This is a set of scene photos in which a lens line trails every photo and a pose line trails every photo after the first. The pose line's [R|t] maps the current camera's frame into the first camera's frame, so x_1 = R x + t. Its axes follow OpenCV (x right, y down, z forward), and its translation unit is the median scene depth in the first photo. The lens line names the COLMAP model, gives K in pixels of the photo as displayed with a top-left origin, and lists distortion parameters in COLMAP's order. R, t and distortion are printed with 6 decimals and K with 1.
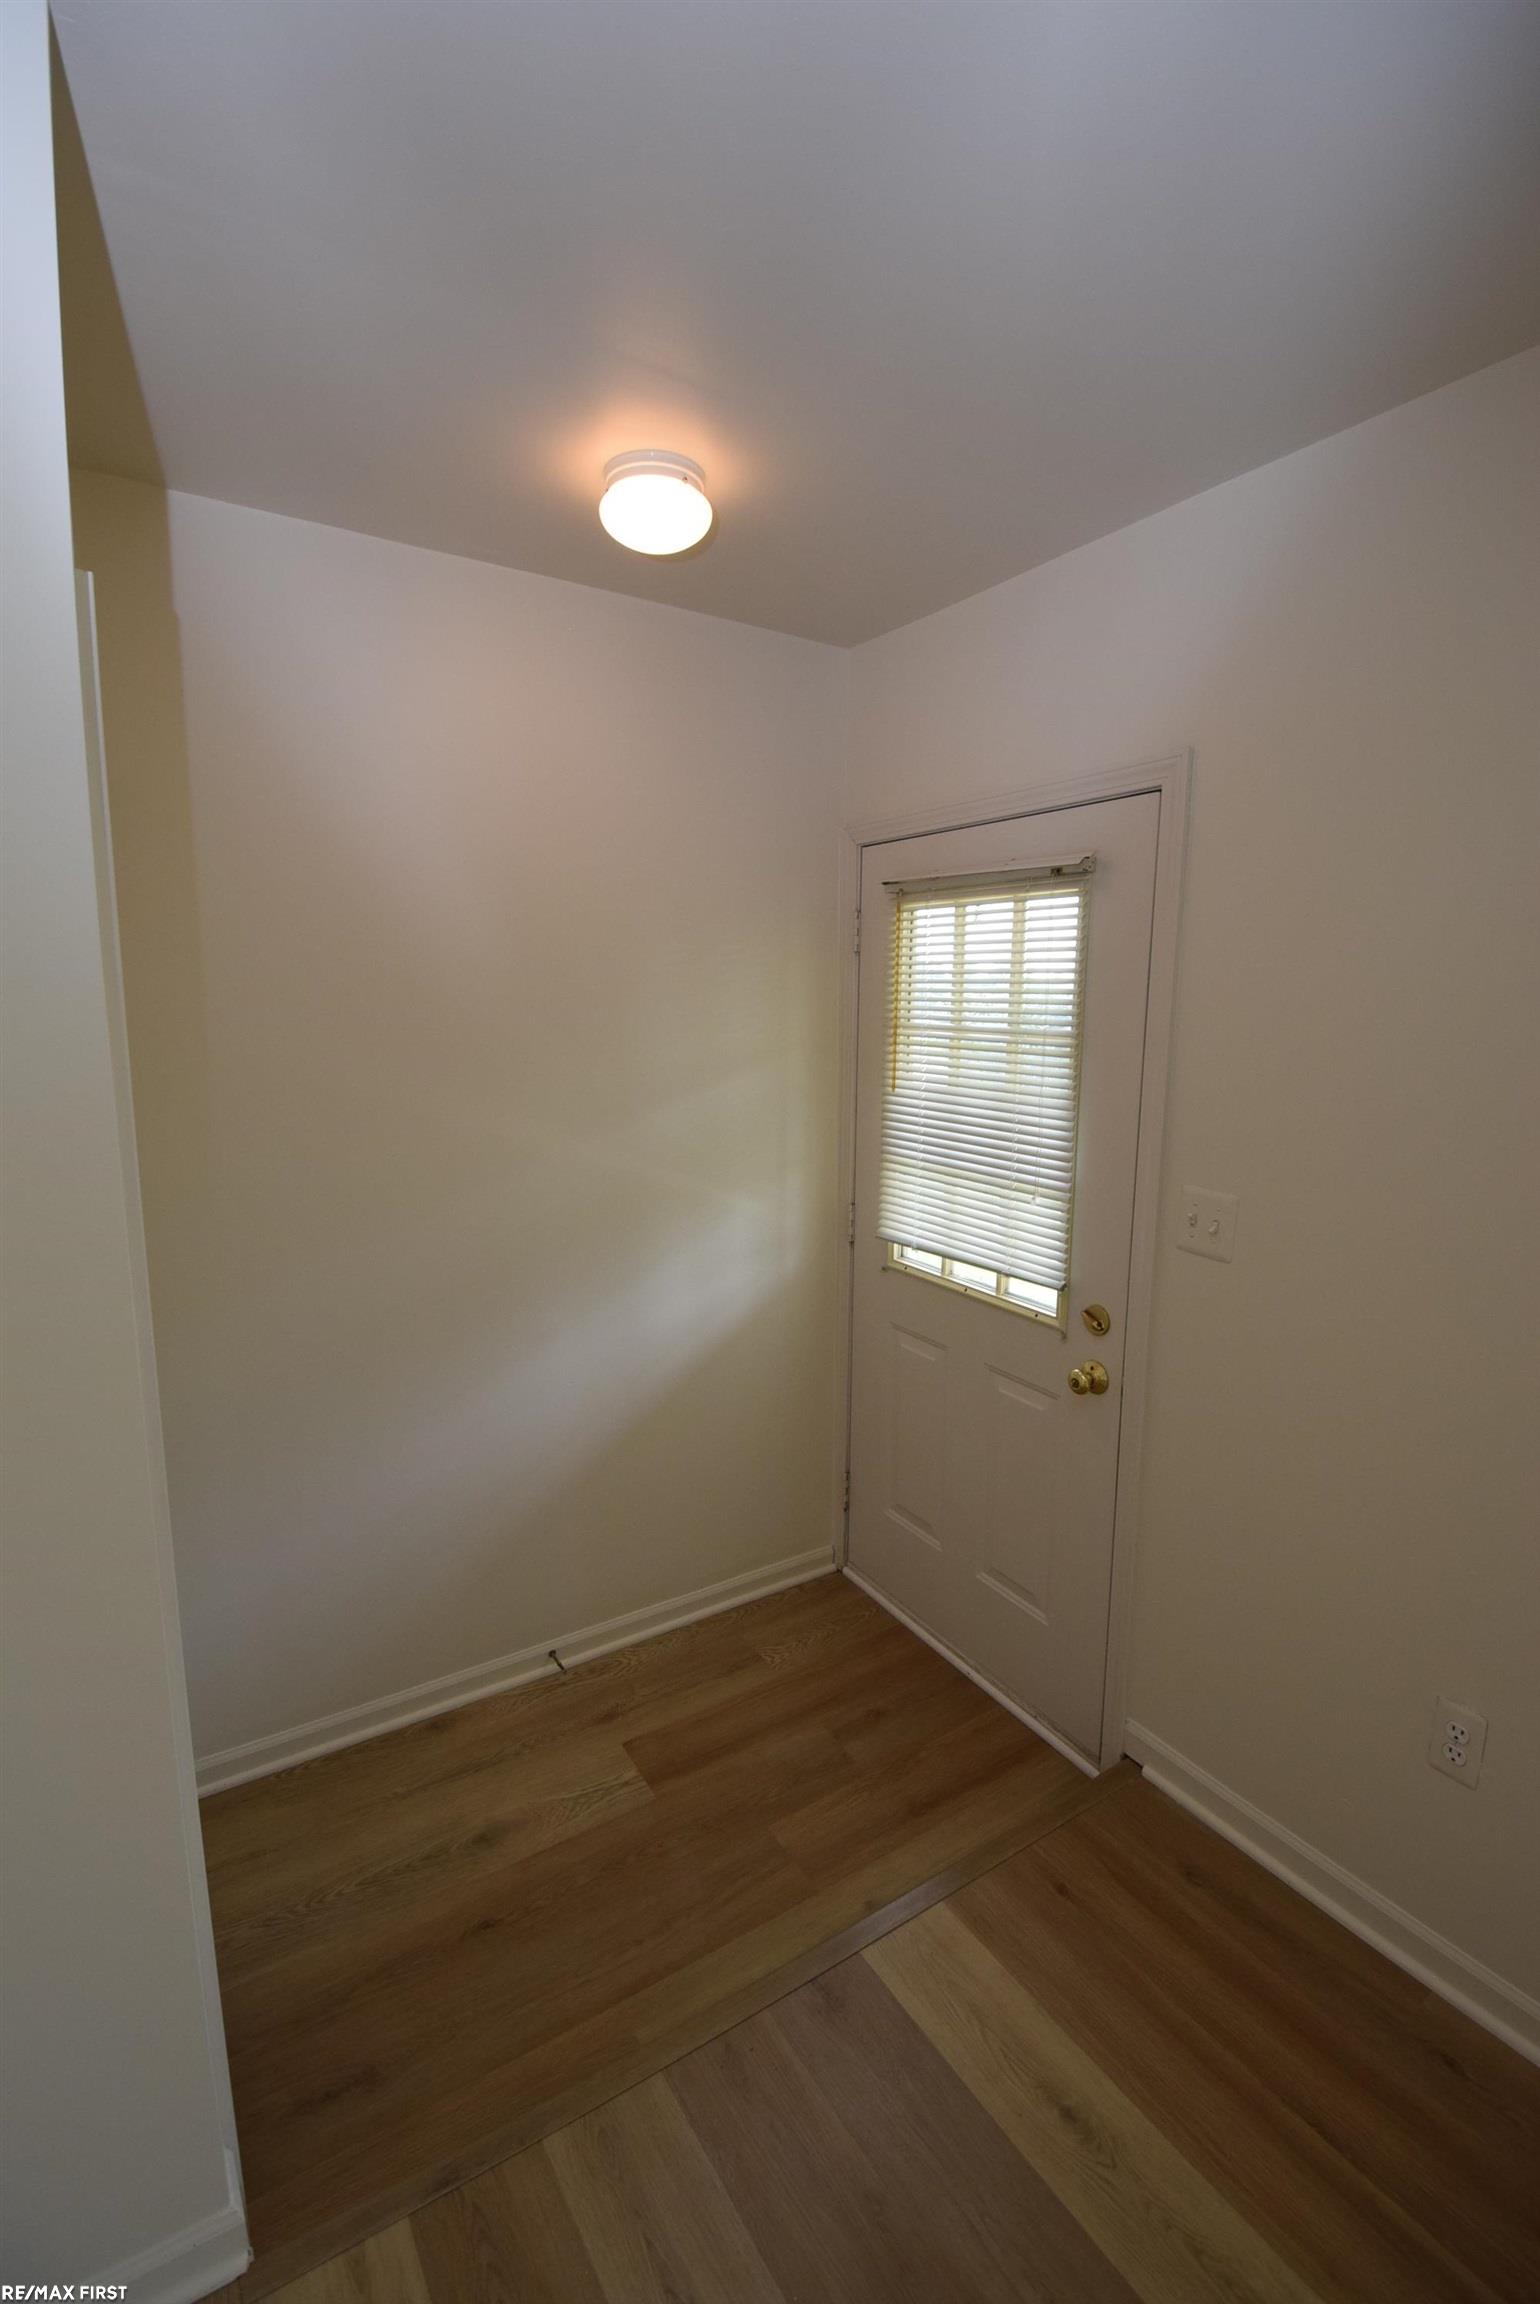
lens RADIAL K [[1014.9, 0, 756.1], [0, 1014.9, 1148.8], [0, 0, 1]] dist [0.003949, -0.013992]
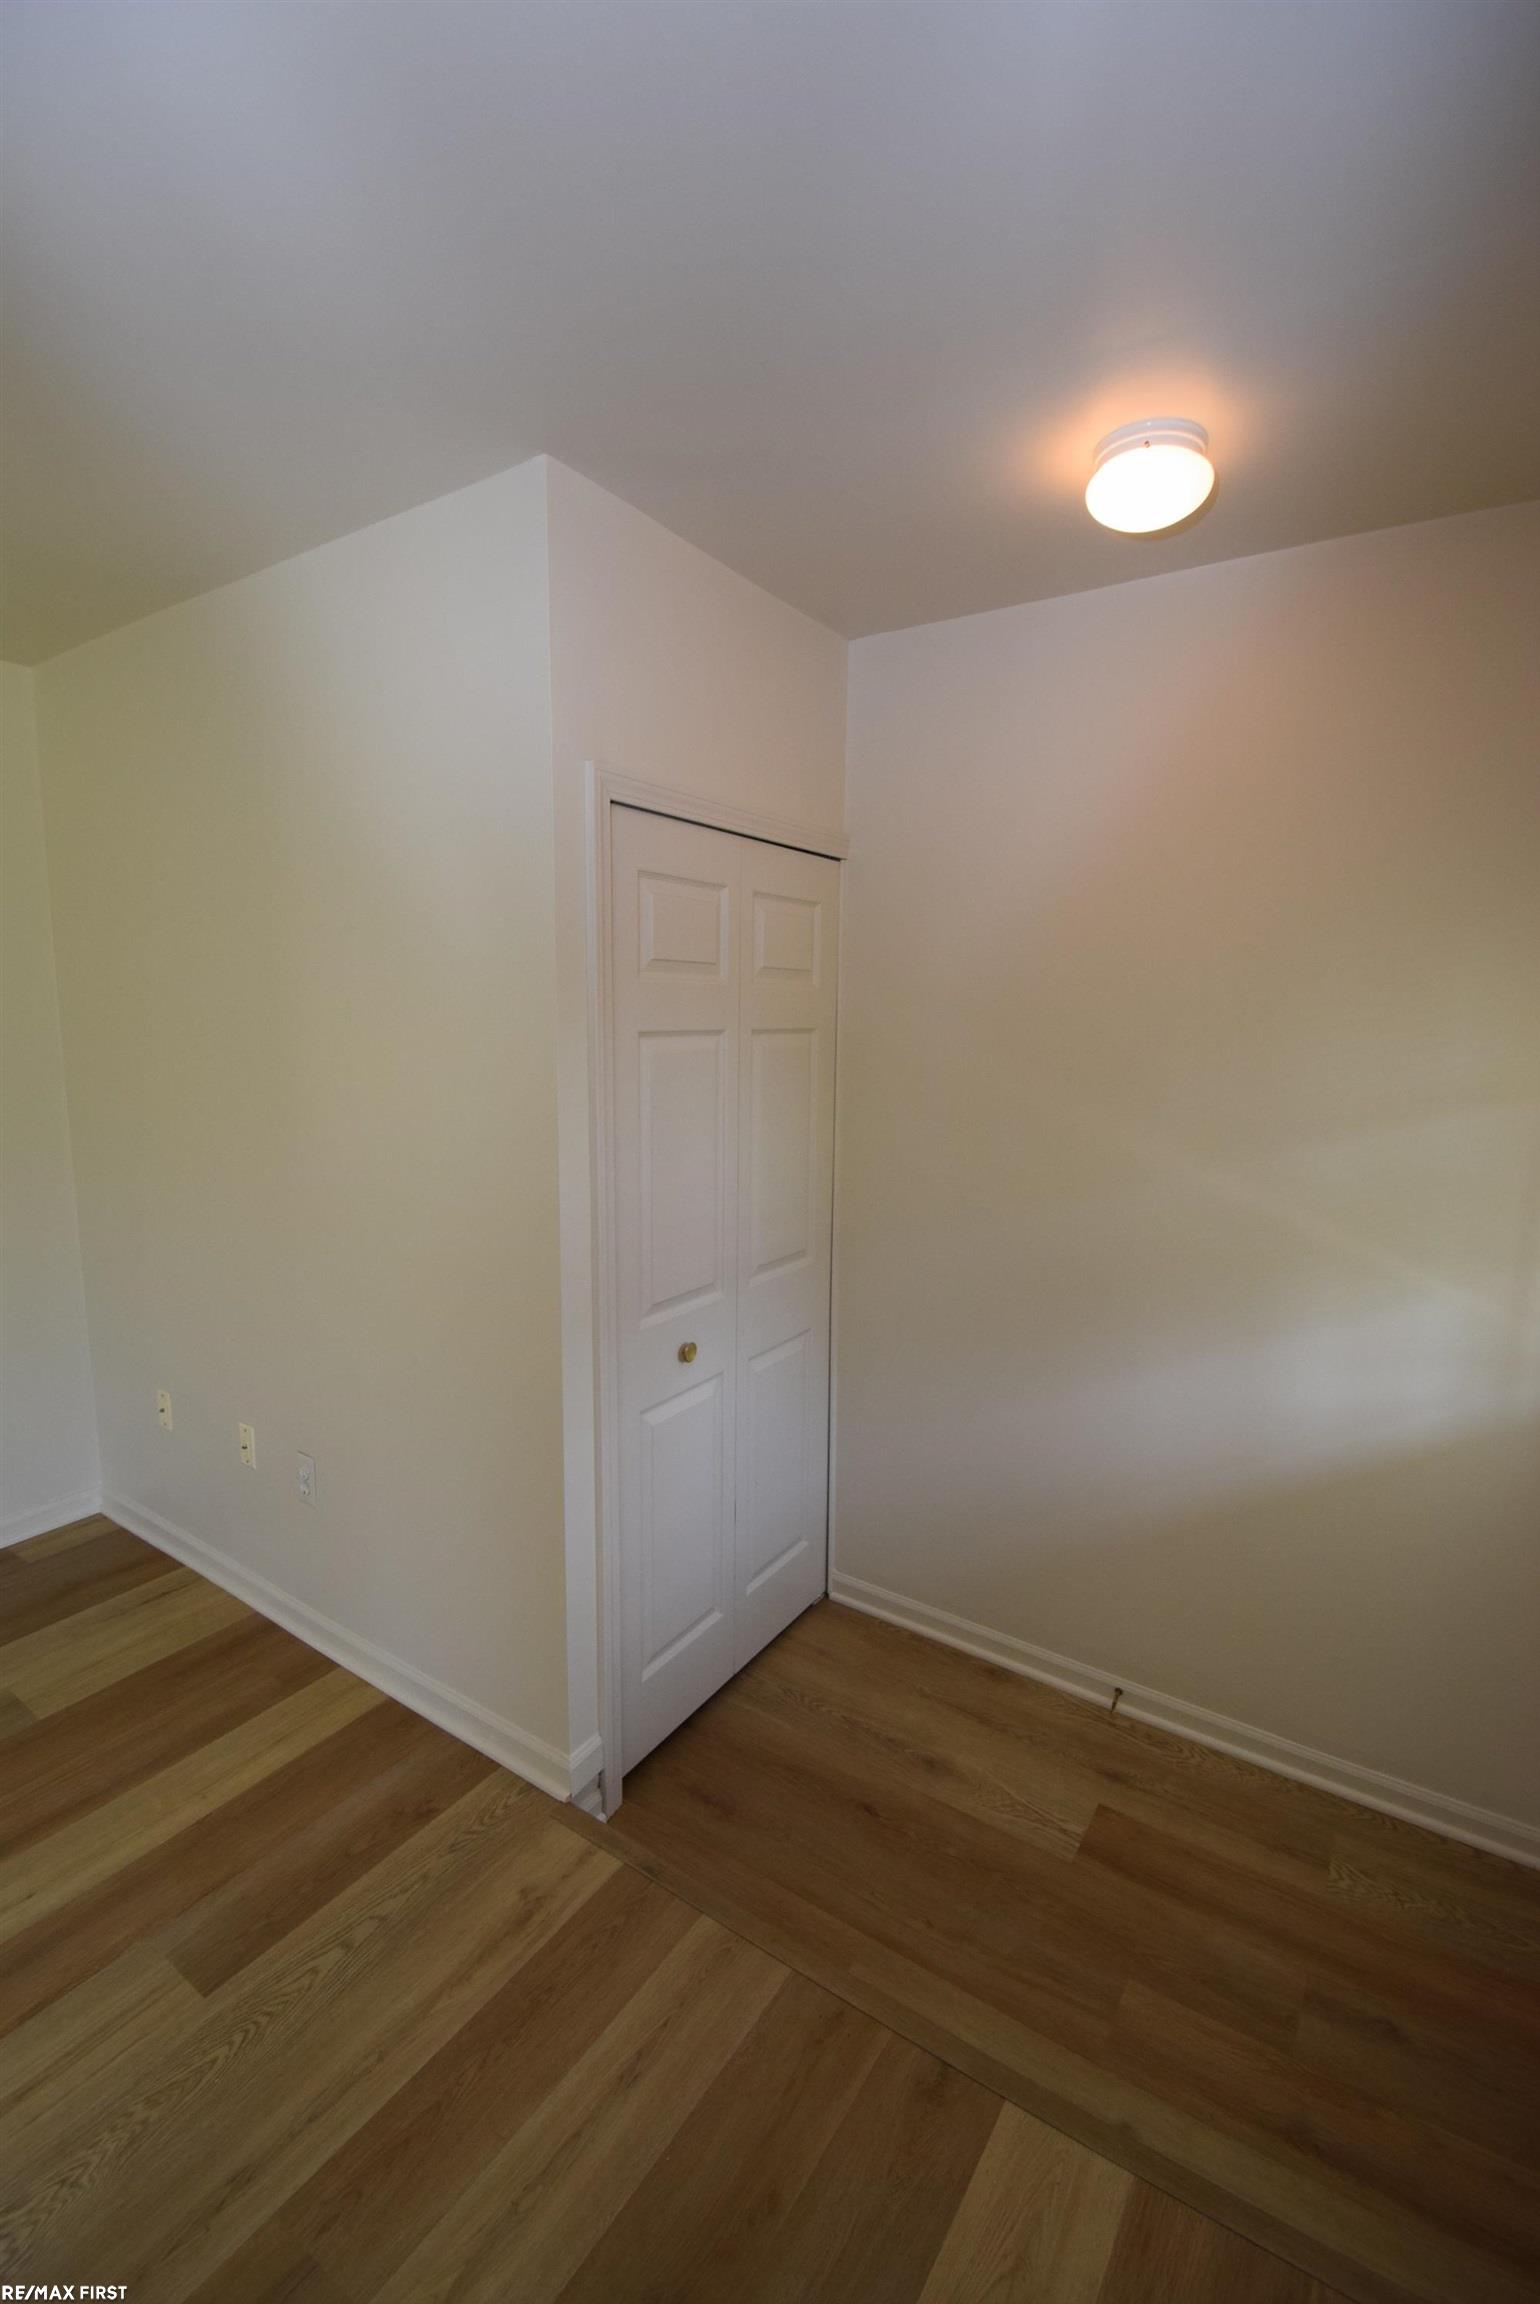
lens RADIAL K [[1014.9, 0, 778.5], [0, 1014.9, 1157.0], [0, 0, 1]] dist [0.003949, -0.013992]
pose [[0.420310, 0.145051, -0.895712, 0.522059], [-0.152646, 0.984375, 0.087780, -0.042165], [0.894449, 0.099832, 0.435884, 0.279358]]
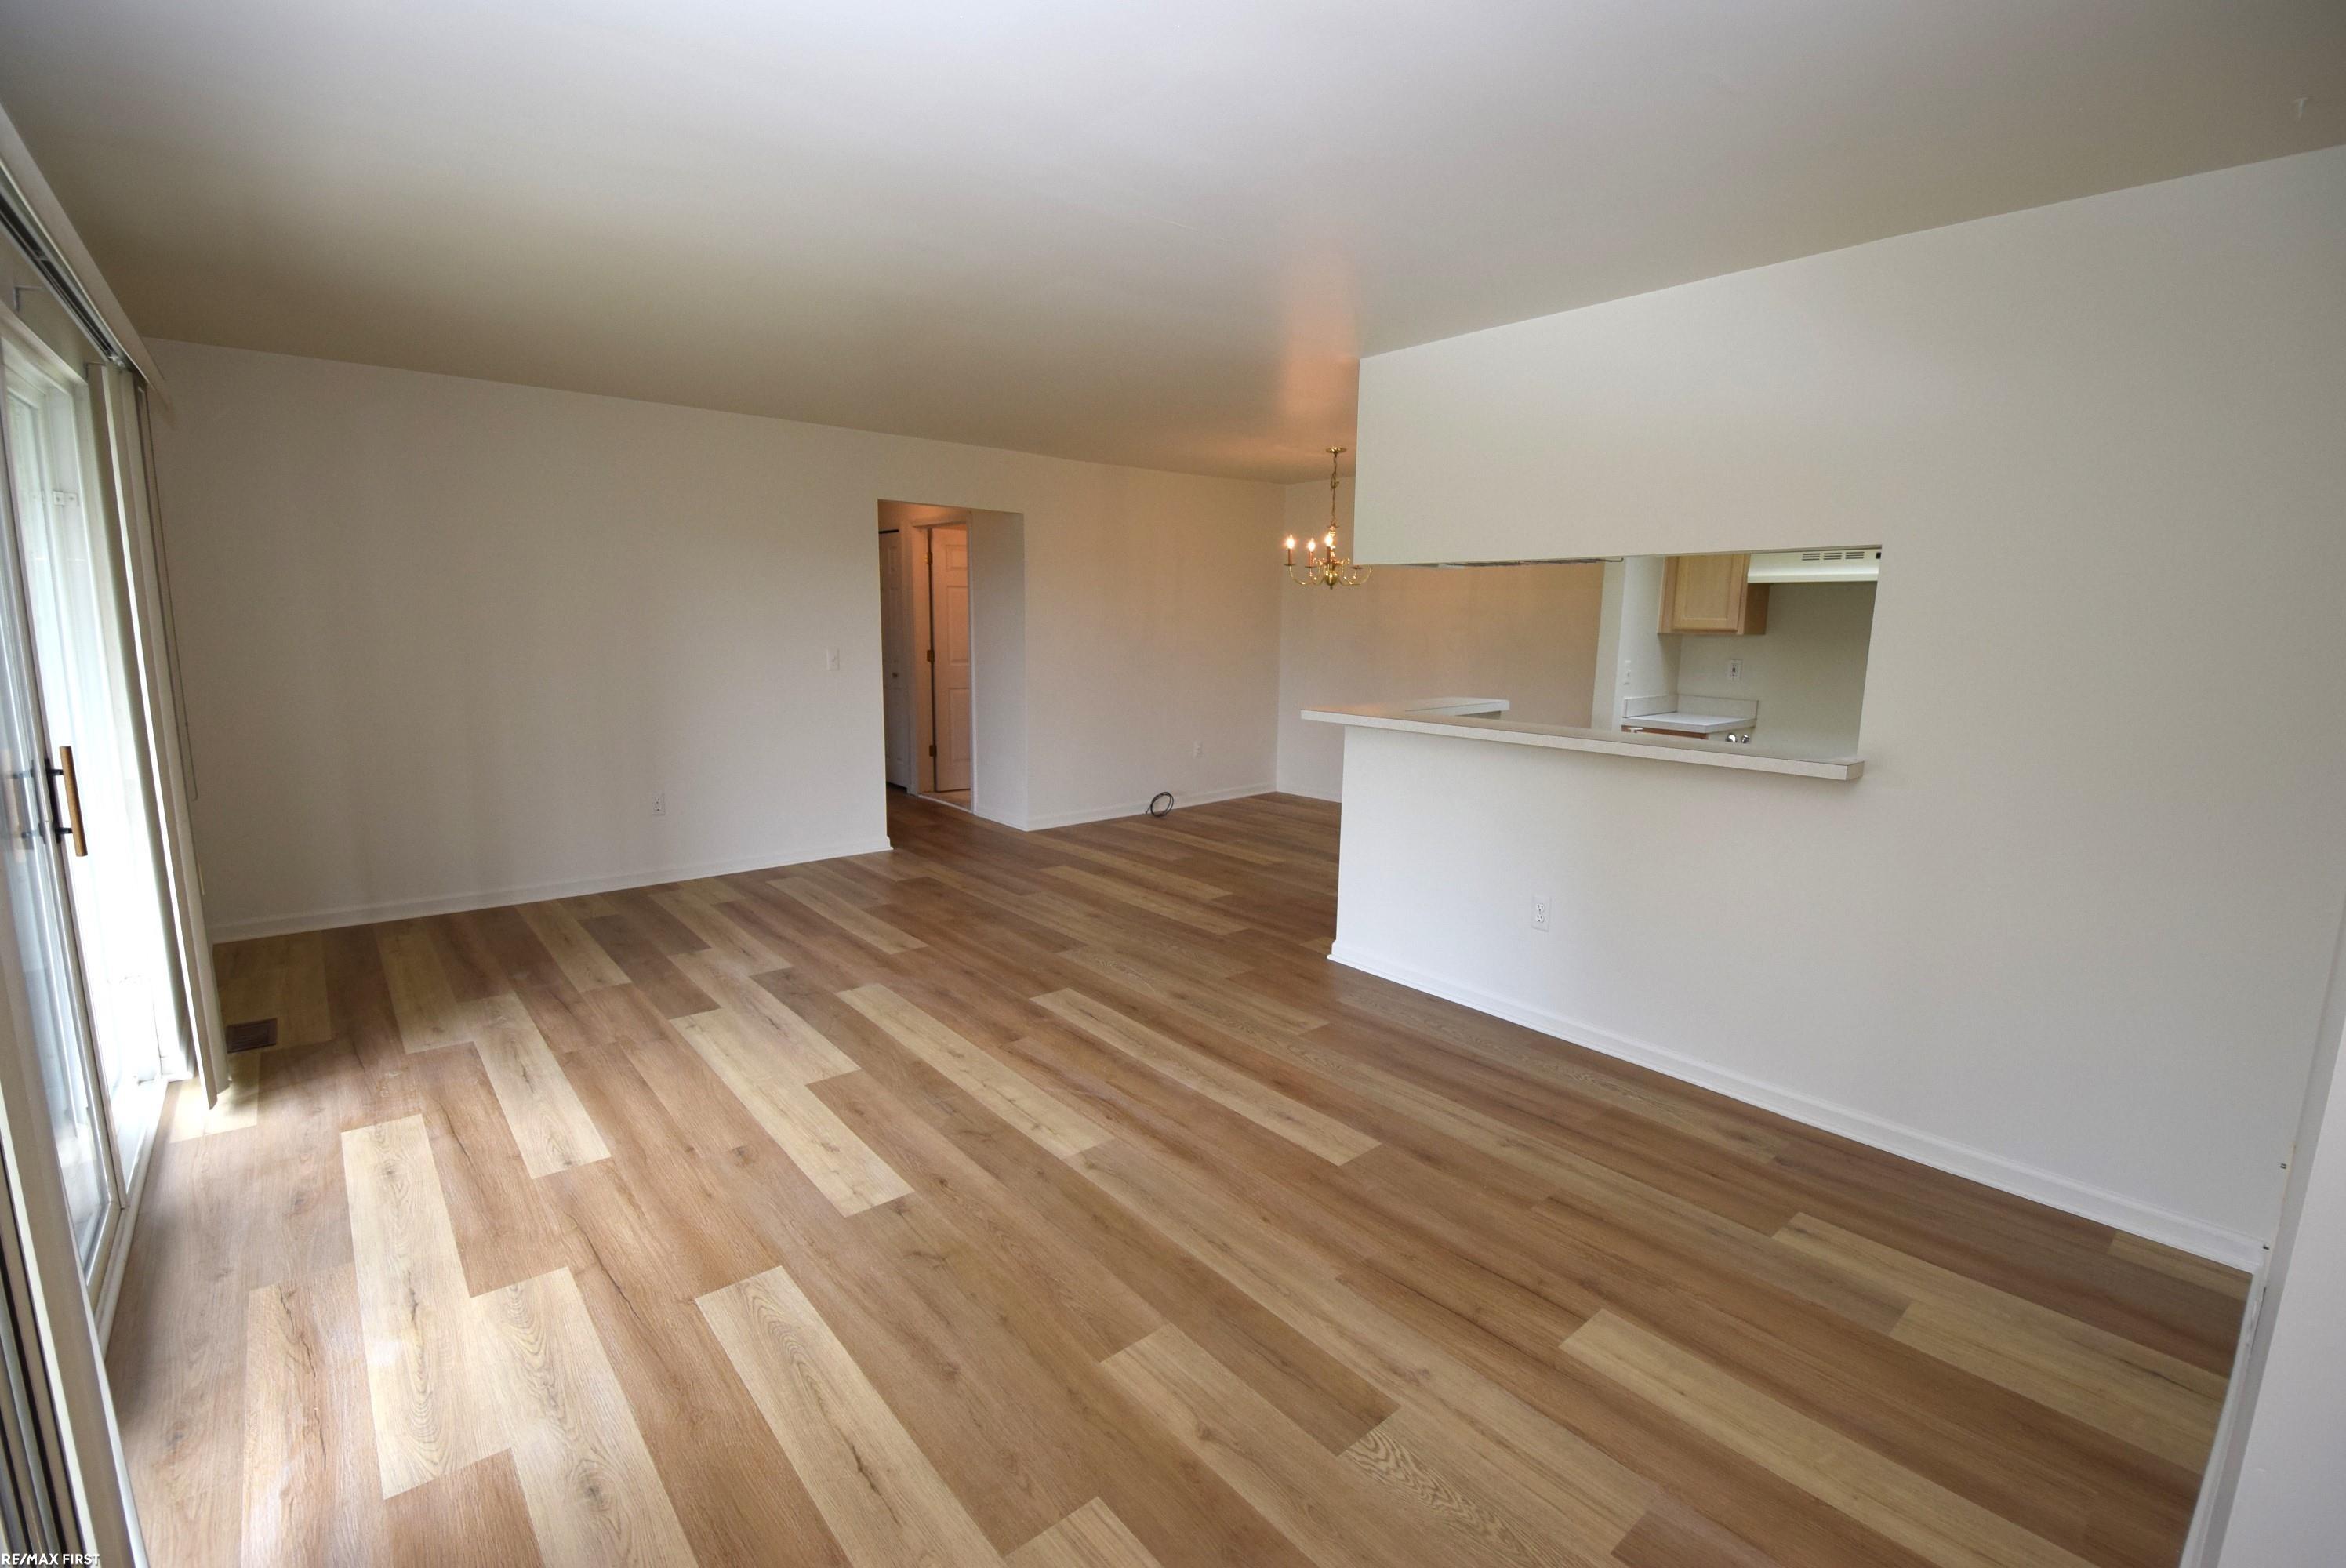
lens RADIAL K [[1033.4, 0, 1173.3], [0, 1033.4, 771.0], [0, 0, 1]] dist [0.003949, -0.013992]
pose [[-0.988648, 0.007068, -0.150085, 0.202336], [-0.038873, 0.952851, 0.300937, -0.059532], [0.145136, 0.303355, -0.941760, 0.761881]]
